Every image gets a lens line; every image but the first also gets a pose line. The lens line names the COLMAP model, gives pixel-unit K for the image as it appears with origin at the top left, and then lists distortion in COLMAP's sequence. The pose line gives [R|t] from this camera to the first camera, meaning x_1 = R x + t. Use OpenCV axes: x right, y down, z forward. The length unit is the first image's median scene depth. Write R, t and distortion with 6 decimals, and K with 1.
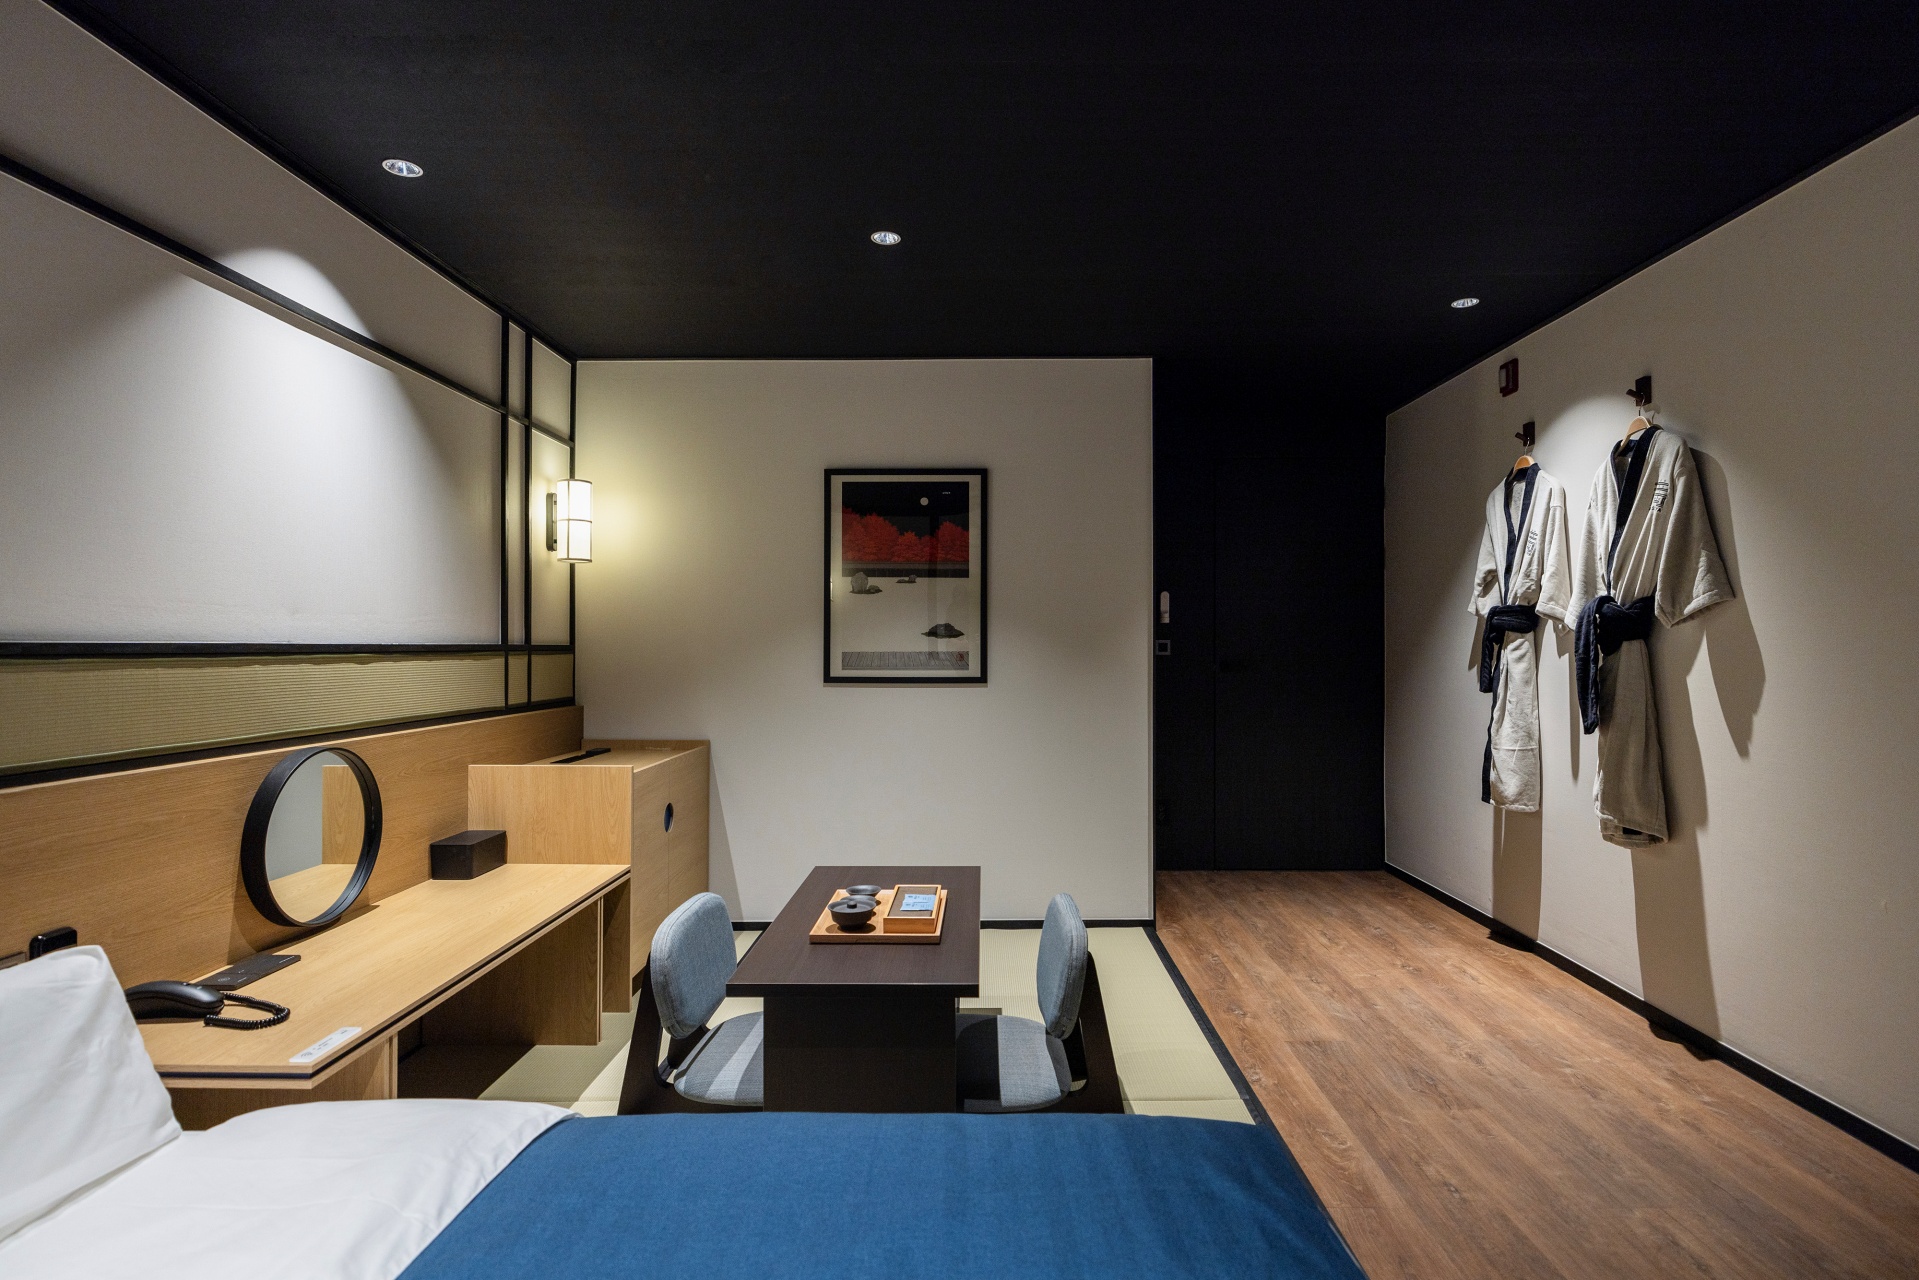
lens RADIAL K [[957.8, 0, 959.5], [0, 957.8, 640.0], [0, 0, 1]] dist [-0.001381, -0.000143]
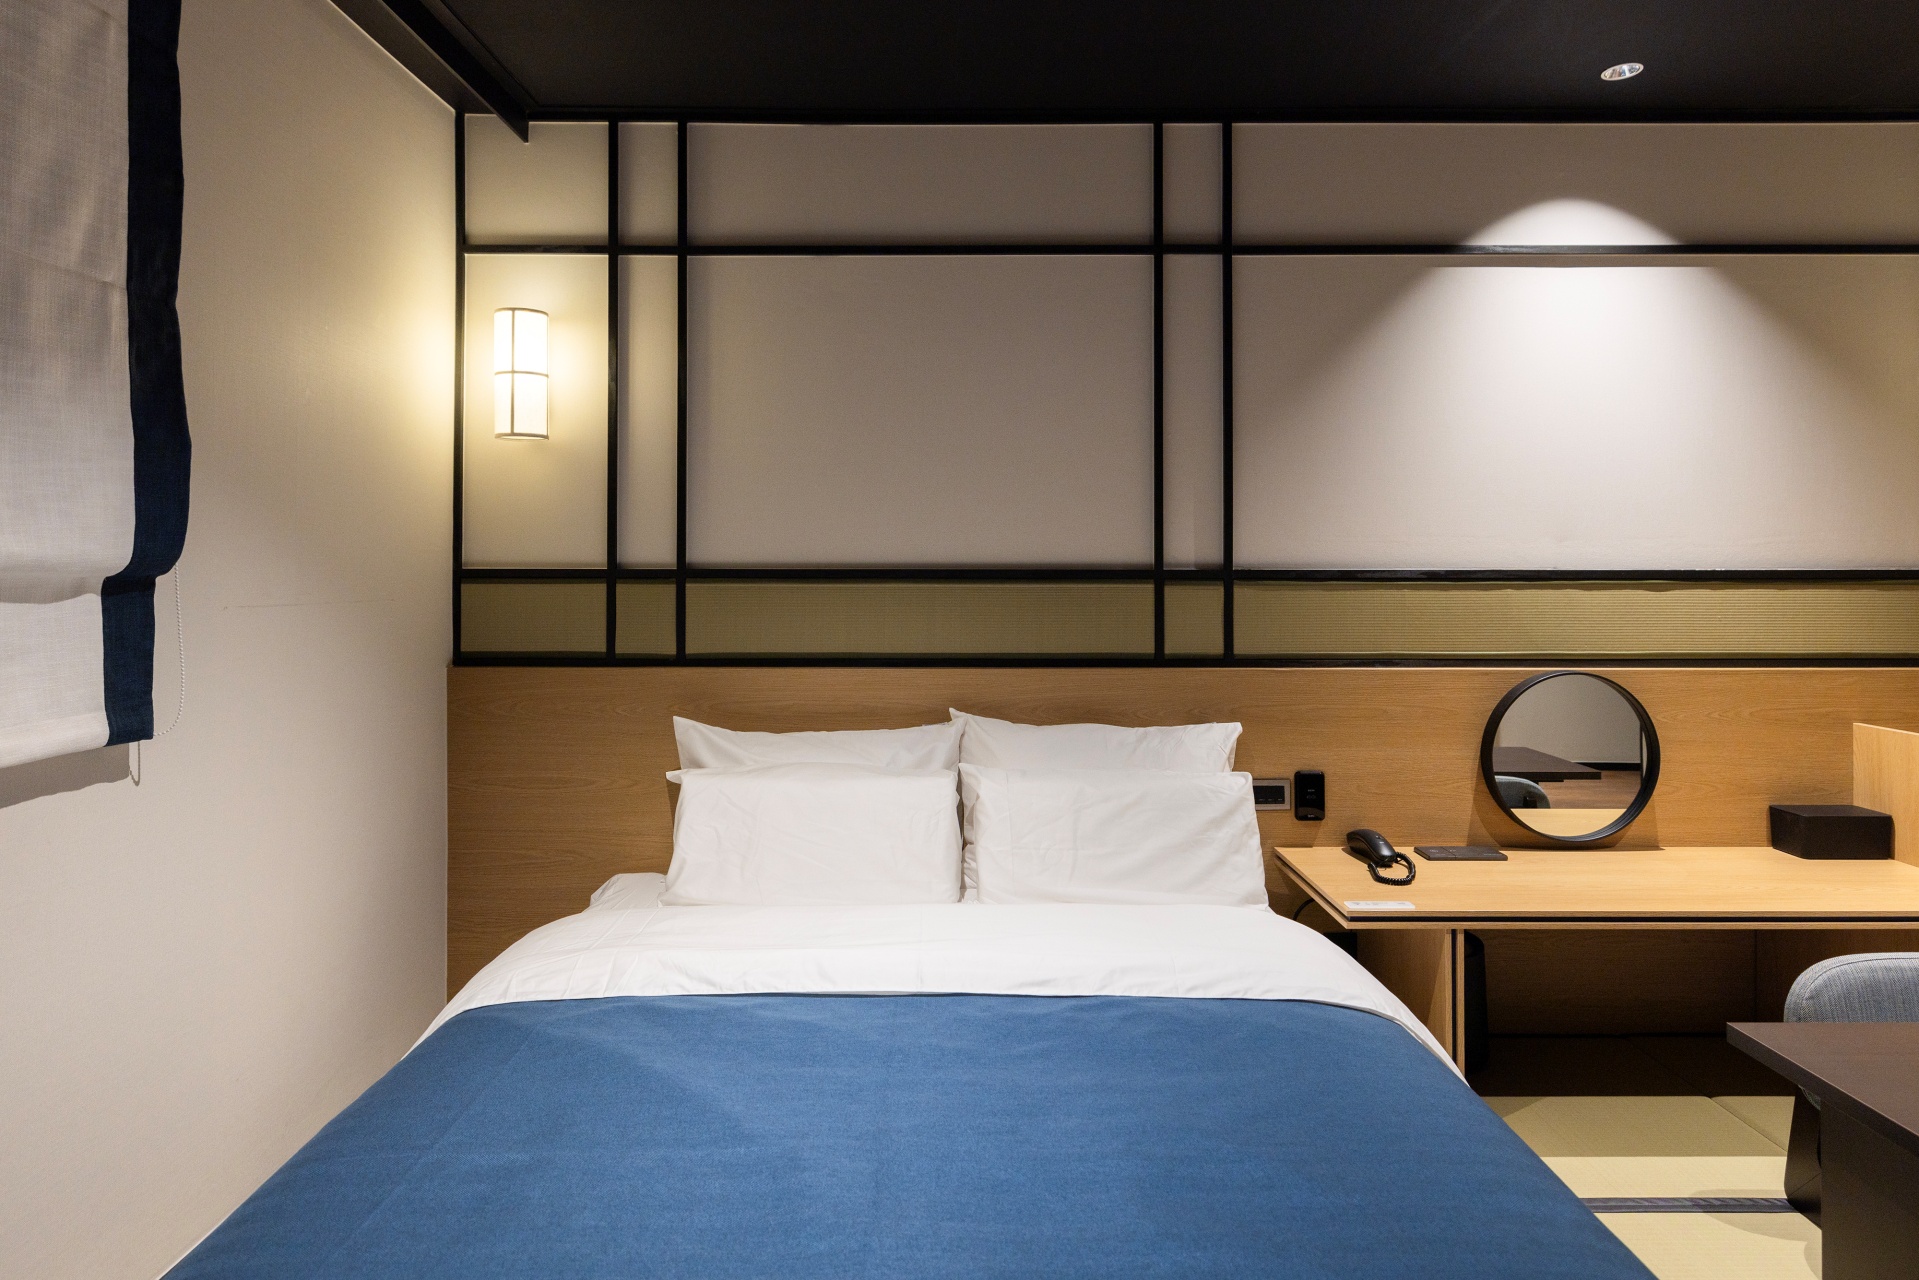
lens RADIAL K [[1144.0, 0, 961.8], [0, 1144.0, 552.0], [0, 0, 1]] dist [-0.000722, -0.000365]
pose [[0.015422, -0.012618, -0.999801, 0.580044], [0.007338, 0.999895, -0.012506, -0.005372], [0.999854, -0.007144, 0.015513, 0.342253]]
